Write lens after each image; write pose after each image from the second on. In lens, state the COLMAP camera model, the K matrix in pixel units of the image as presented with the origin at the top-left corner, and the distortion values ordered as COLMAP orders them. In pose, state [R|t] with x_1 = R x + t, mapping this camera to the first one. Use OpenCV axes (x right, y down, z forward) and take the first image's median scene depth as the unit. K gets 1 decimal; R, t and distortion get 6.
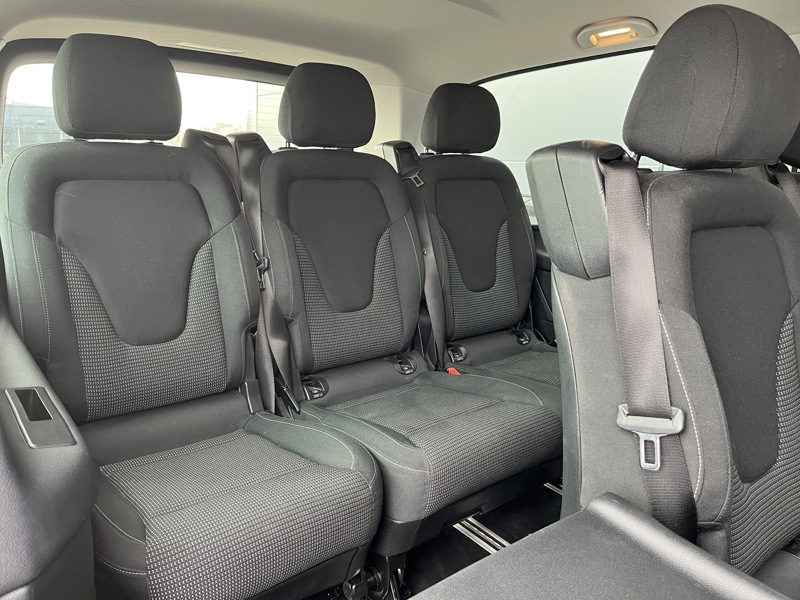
lens RADIAL K [[597.3, 0, 399.6], [0, 597.3, 301.2], [0, 0, 1]] dist [0.022517, -0.000218]
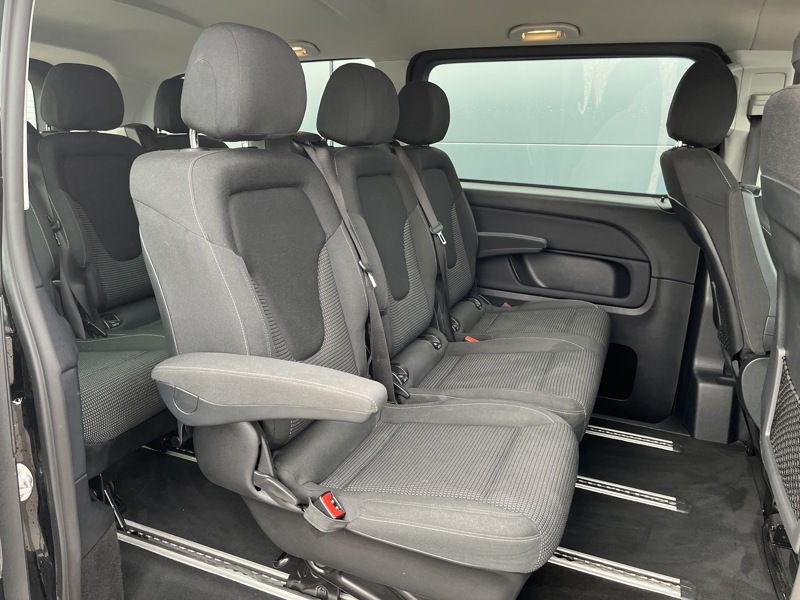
lens RADIAL K [[611.1, 0, 402.8], [0, 611.1, 305.3], [0, 0, 1]] dist [0.009904, -0.007126]
pose [[0.864372, -0.143472, 0.481952, -0.242031], [0.121466, 0.989624, 0.076755, 0.094792], [-0.487963, -0.007804, 0.872829, -0.487384]]
